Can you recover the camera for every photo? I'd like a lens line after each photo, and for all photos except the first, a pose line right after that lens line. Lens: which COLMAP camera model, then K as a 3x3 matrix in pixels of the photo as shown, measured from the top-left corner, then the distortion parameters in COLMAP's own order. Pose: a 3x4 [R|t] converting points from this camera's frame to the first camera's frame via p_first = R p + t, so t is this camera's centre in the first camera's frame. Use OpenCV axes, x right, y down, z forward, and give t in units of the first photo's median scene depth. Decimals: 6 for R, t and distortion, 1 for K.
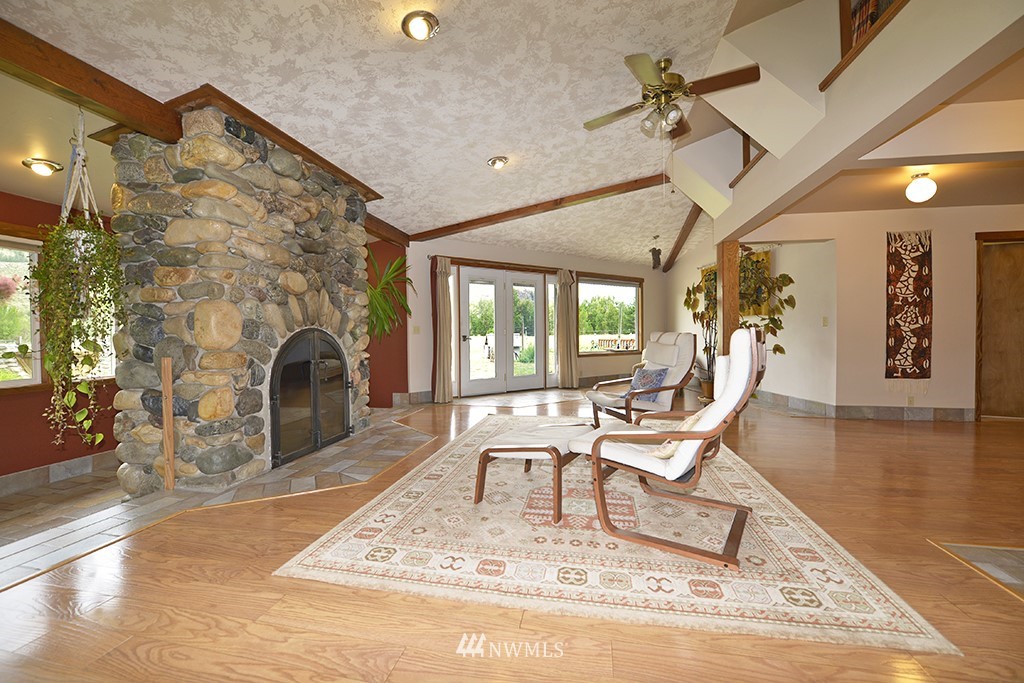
lens RADIAL K [[409.3, 0, 513.8], [0, 409.3, 339.3], [0, 0, 1]] dist [-0.012749, -0.001420]
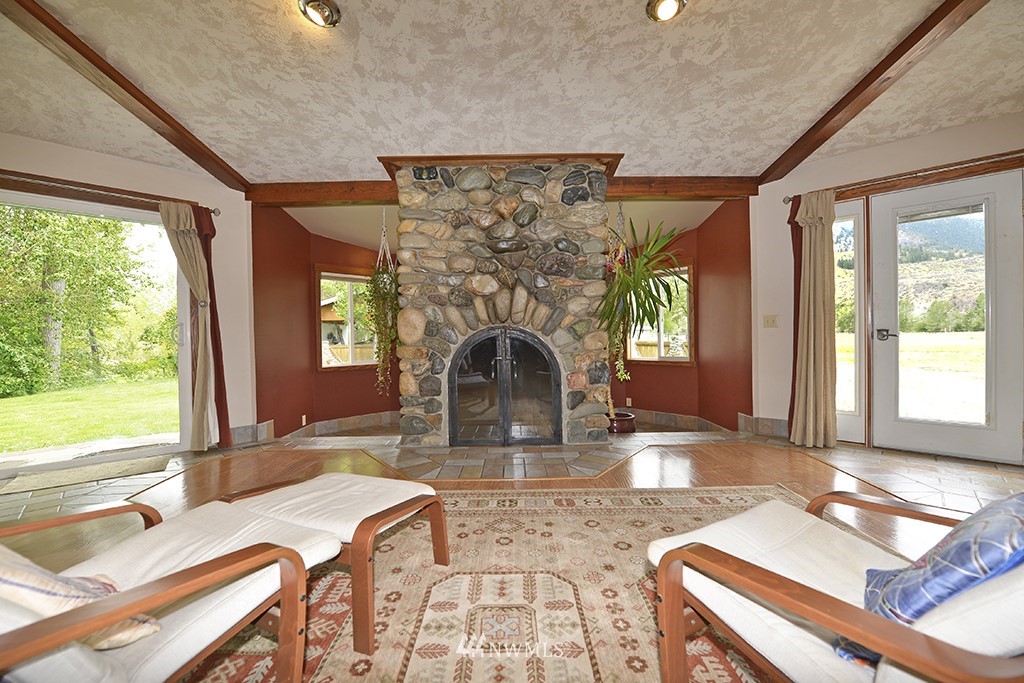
lens RADIAL K [[409.3, 0, 513.5], [0, 409.3, 343.6], [0, 0, 1]] dist [-0.012749, -0.001420]
pose [[0.197754, 0.023931, -0.979960, 0.483963], [0.002182, 0.999689, 0.024853, -0.007872], [0.980249, -0.007053, 0.197640, 0.757413]]
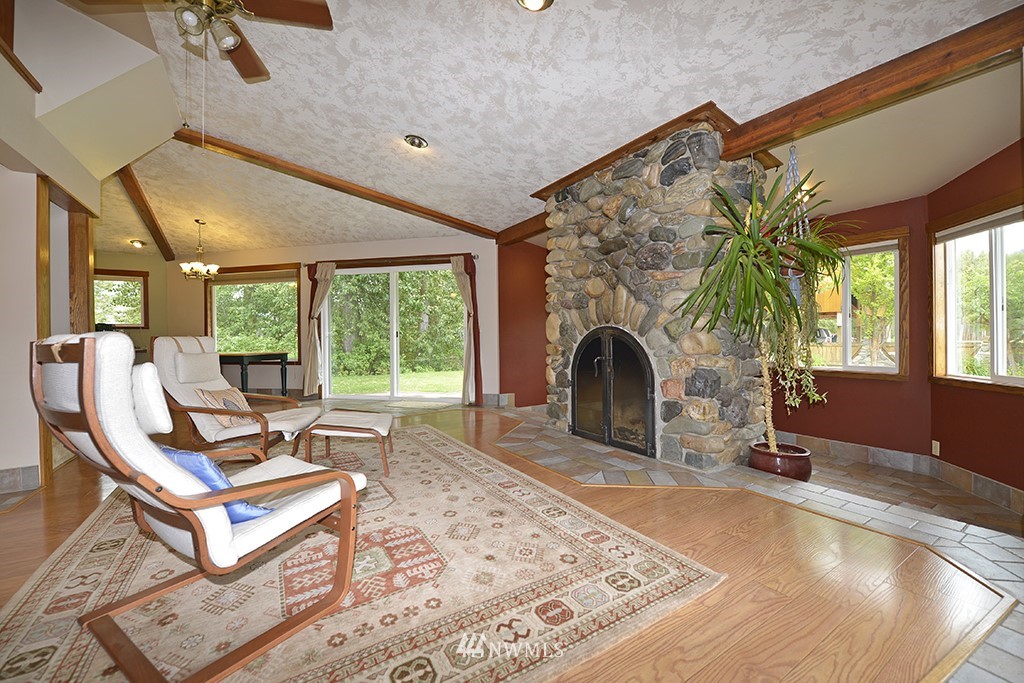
lens RADIAL K [[409.3, 0, 509.0], [0, 409.3, 340.2], [0, 0, 1]] dist [-0.012749, -0.001420]
pose [[-0.730098, 0.014993, -0.683178, 0.368134], [0.003223, 0.999824, 0.018497, -0.010606], [0.683335, 0.011302, -0.730018, 1.462903]]
